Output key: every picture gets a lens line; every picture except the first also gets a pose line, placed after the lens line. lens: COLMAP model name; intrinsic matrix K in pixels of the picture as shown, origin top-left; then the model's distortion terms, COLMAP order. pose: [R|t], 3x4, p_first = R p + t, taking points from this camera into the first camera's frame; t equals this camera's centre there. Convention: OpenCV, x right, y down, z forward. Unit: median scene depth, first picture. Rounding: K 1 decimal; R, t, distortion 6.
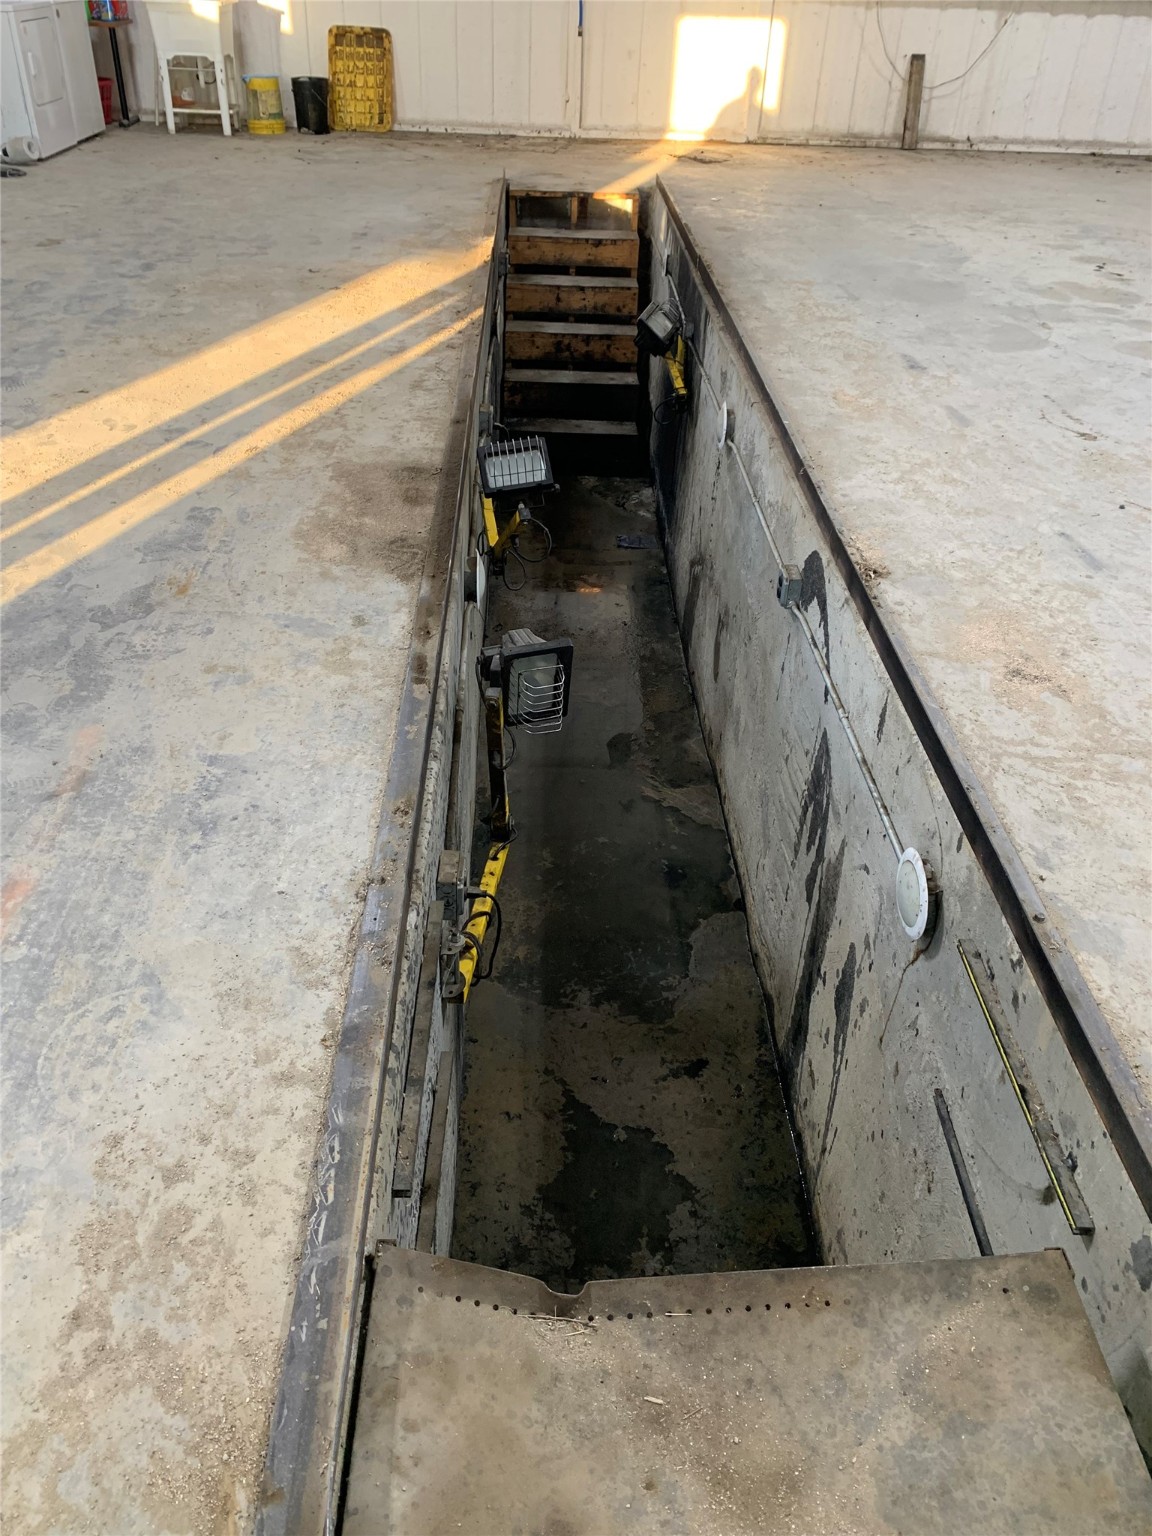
lens RADIAL K [[1182.8, 0, 593.5], [0, 1182.8, 799.1], [0, 0, 1]] dist [0.010346, -0.009592]
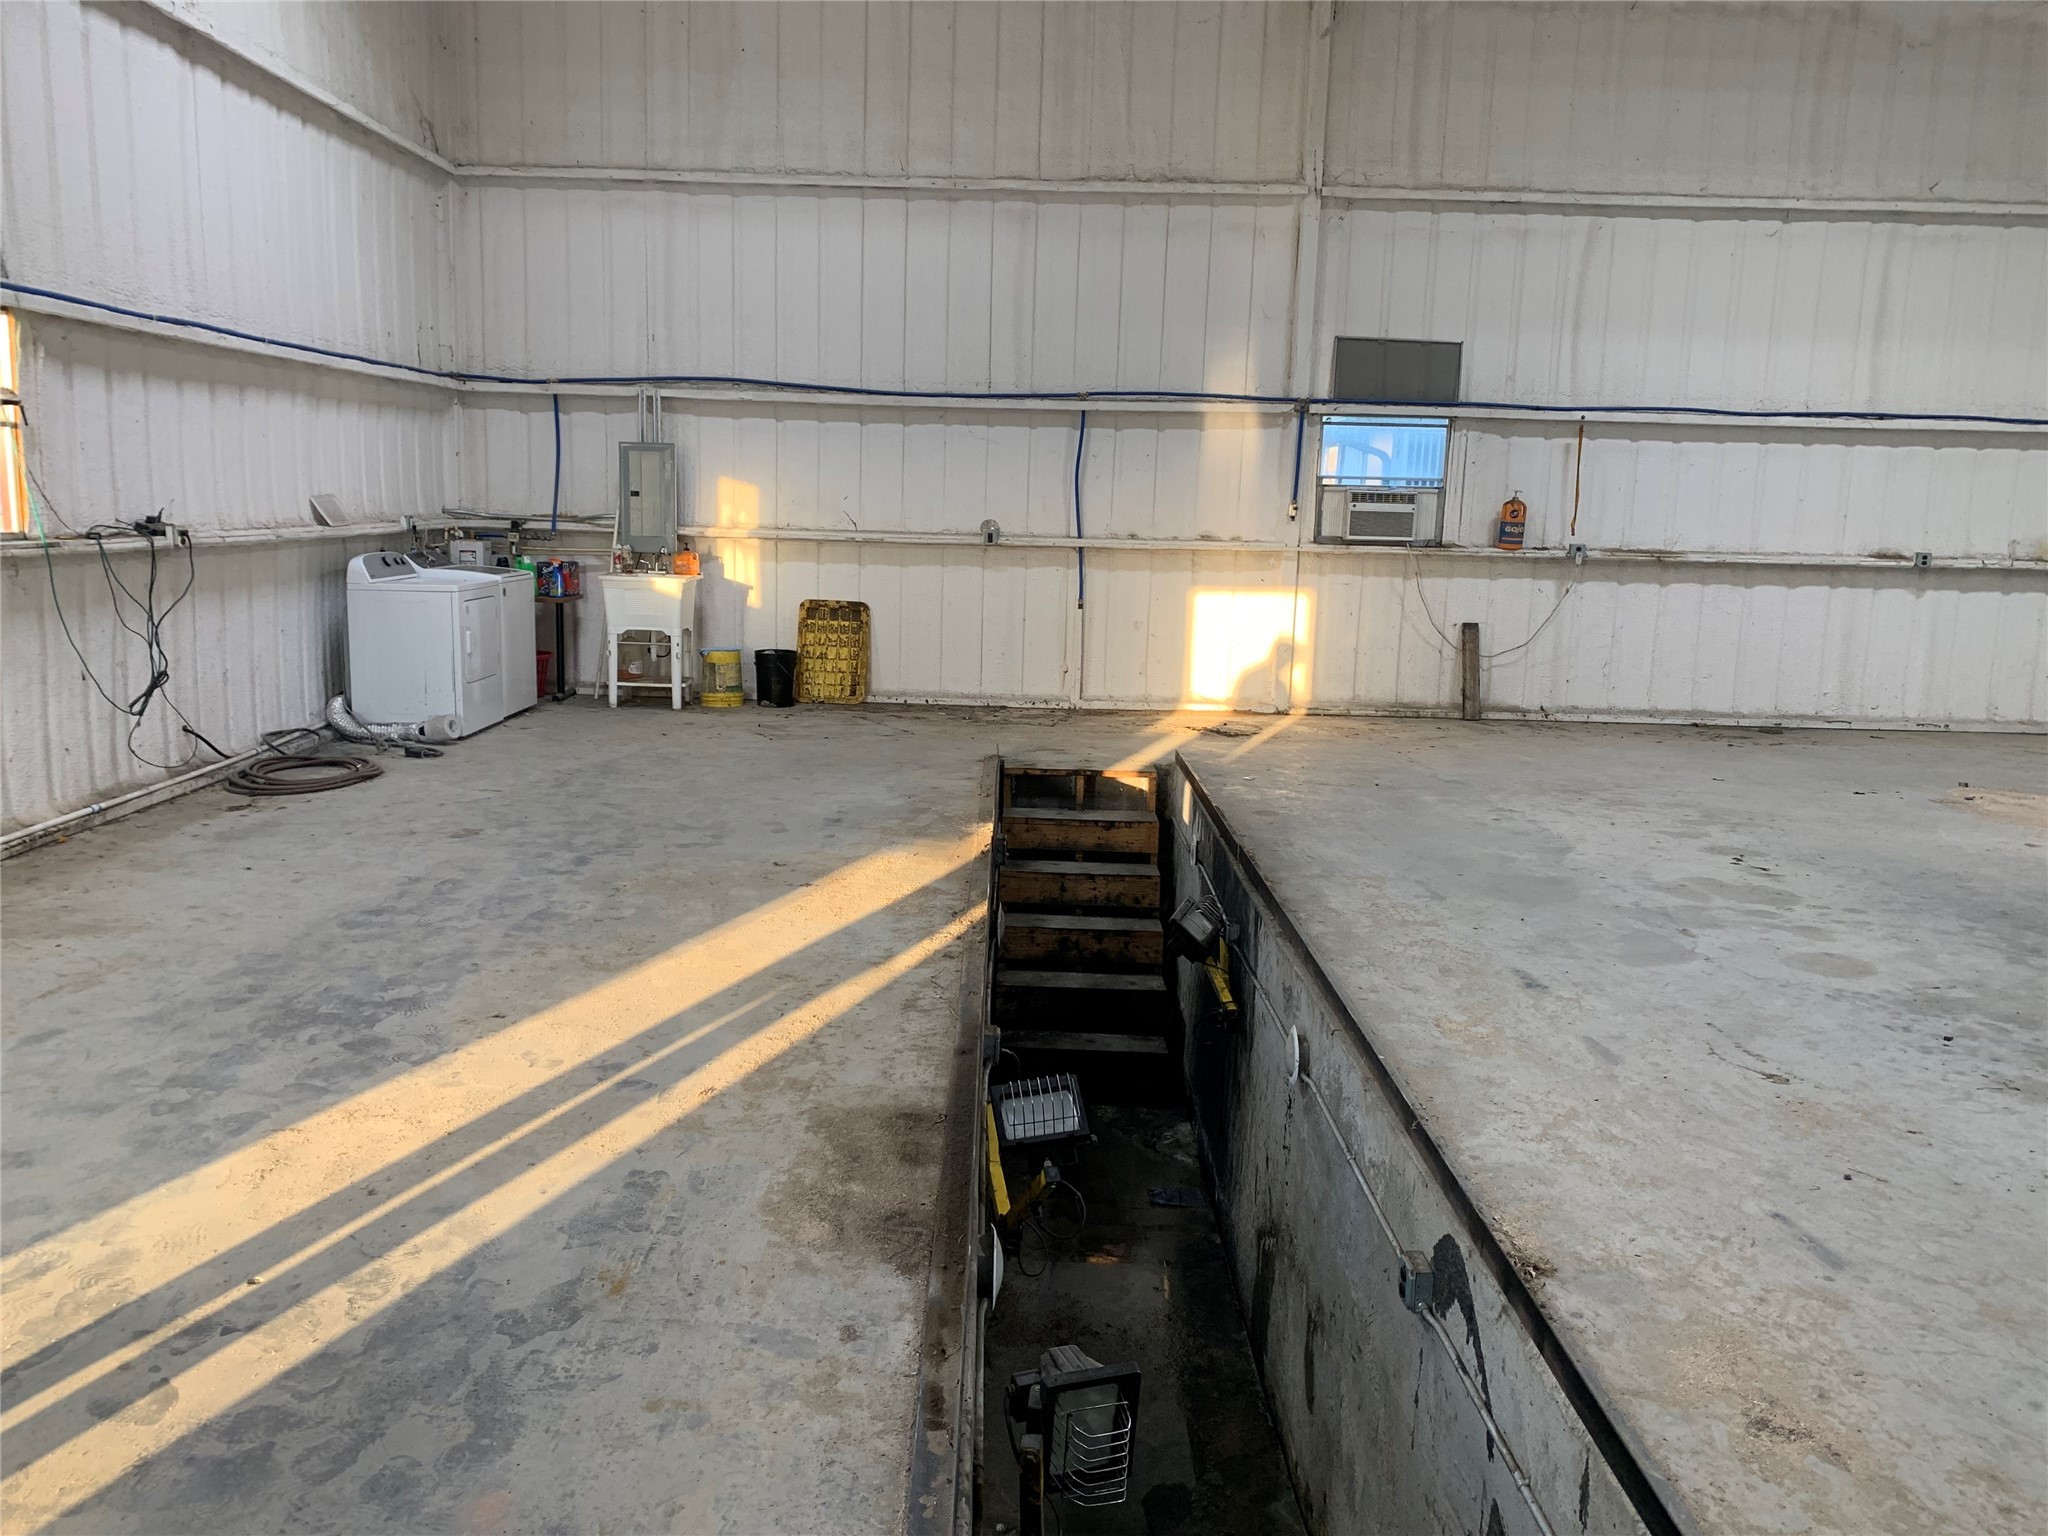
lens RADIAL K [[1595.6, 0, 1024.0], [0, 1595.6, 768.0], [0, 0, 1]] dist [0.064711, -0.128489]
pose [[0.999477, -0.001498, -0.032298, -0.035211], [-0.012970, 0.896462, -0.442930, -0.014817], [0.029618, 0.443117, 0.895974, -0.039398]]
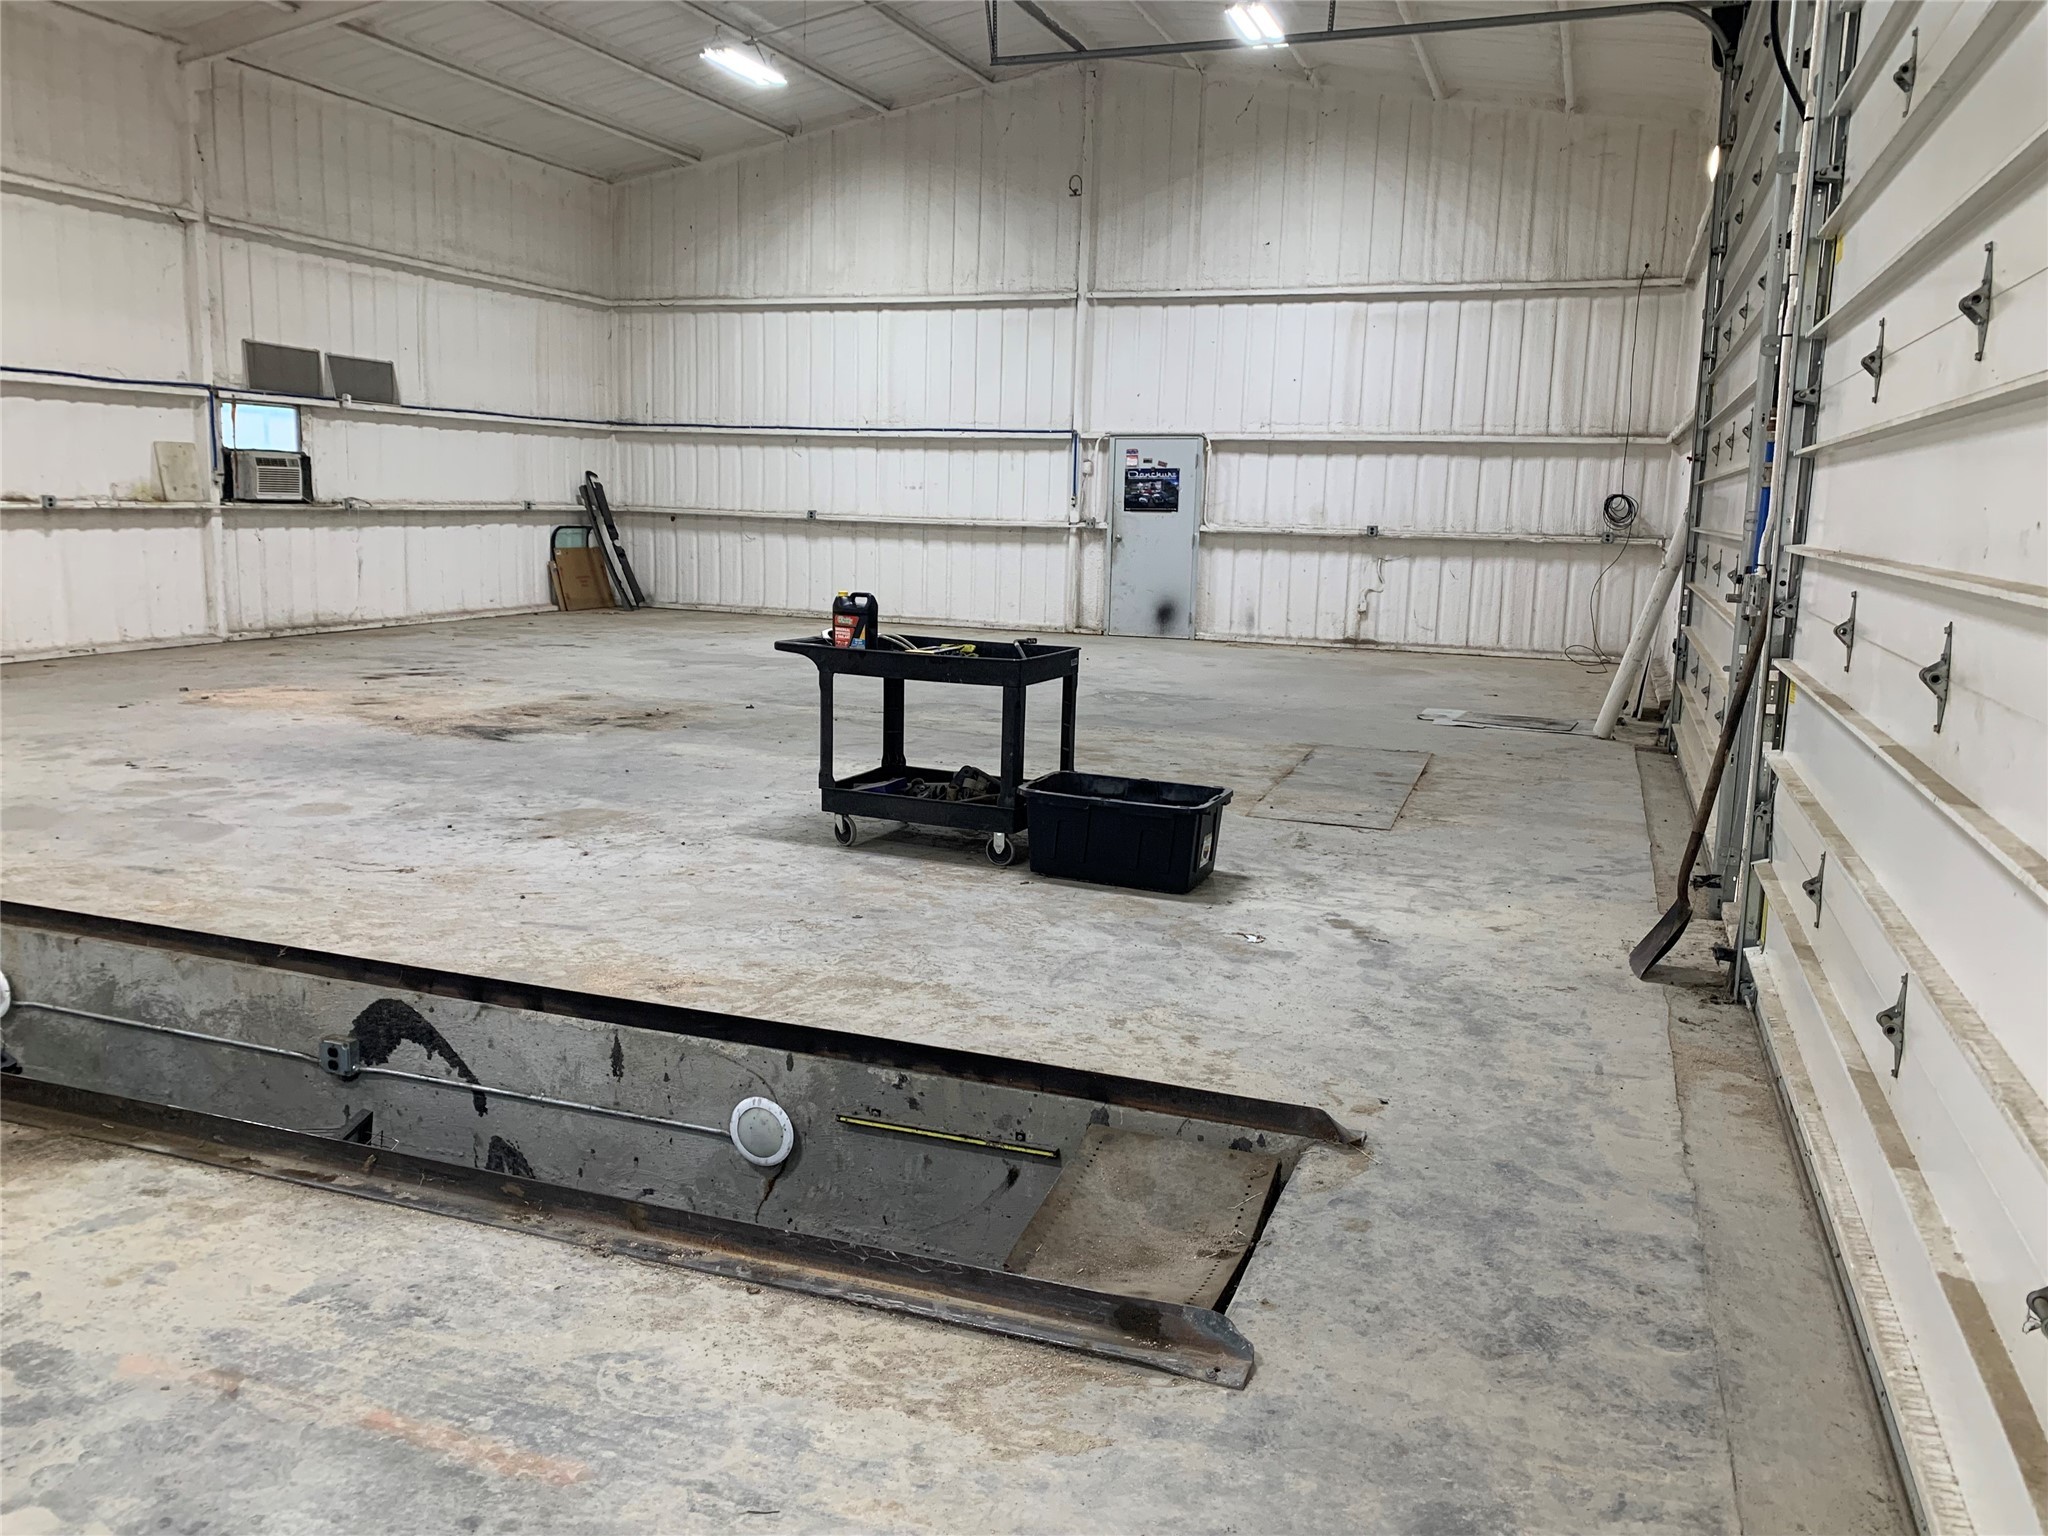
lens RADIAL K [[1577.0, 0, 1024.0], [0, 1577.0, 768.0], [0, 0, 1]] dist [0.010346, -0.009592]
pose [[0.357926, -0.180537, 0.916131, -0.624886], [0.533361, 0.844850, -0.041890, -0.016026], [-0.766430, 0.503622, 0.398685, -0.067213]]
